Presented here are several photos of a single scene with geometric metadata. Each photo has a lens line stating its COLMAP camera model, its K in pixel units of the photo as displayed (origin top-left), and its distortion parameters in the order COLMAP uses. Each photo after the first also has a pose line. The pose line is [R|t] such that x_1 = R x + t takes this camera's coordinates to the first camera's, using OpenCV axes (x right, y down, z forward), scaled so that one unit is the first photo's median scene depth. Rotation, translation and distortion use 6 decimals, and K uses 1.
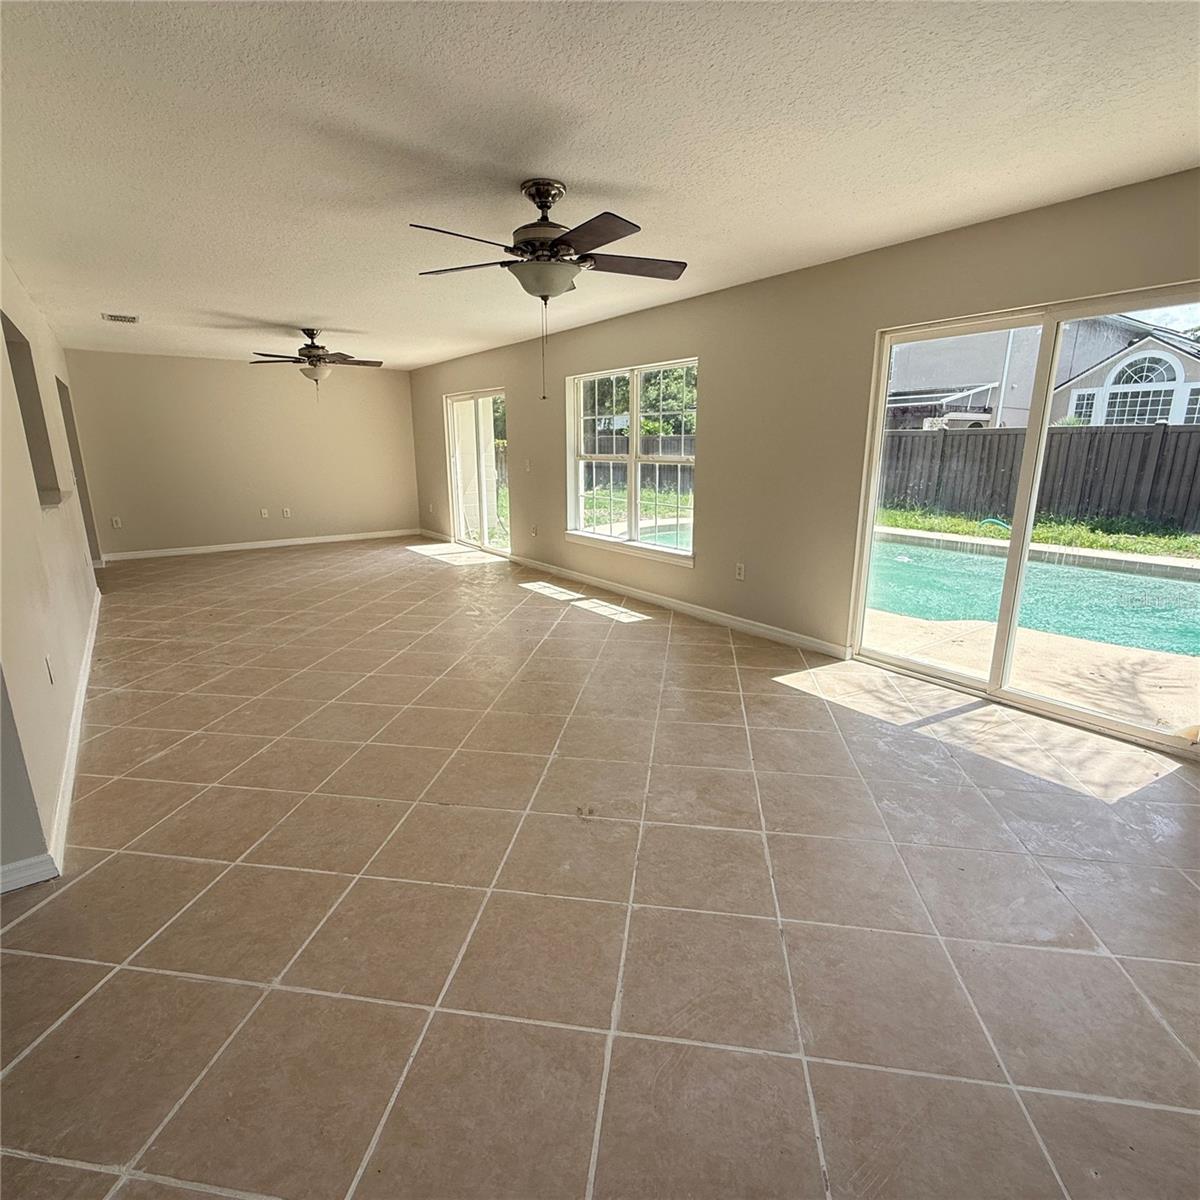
lens RADIAL K [[641.5, 0, 595.0], [0, 641.5, 600.6], [0, 0, 1]] dist [0.002749, -0.000442]
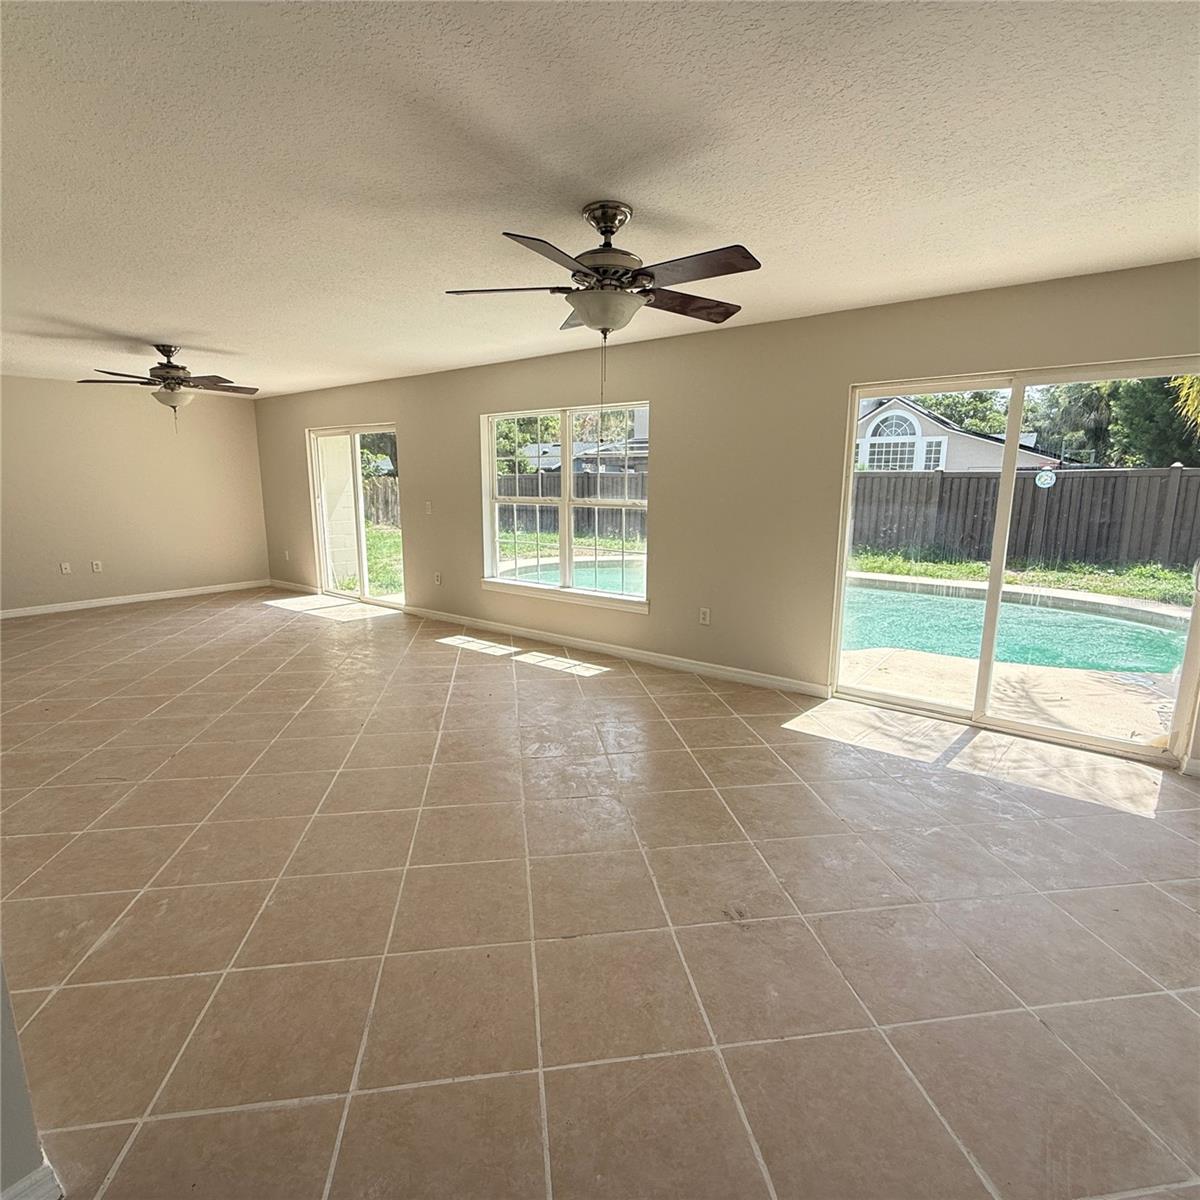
lens RADIAL K [[641.5, 0, 599.6], [0, 641.5, 601.2], [0, 0, 1]] dist [0.002749, -0.000442]
pose [[0.956059, -0.045999, 0.289544, -0.216718], [0.061835, 0.997036, -0.045781, -0.033407], [-0.286580, 0.061673, 0.956069, 0.101737]]
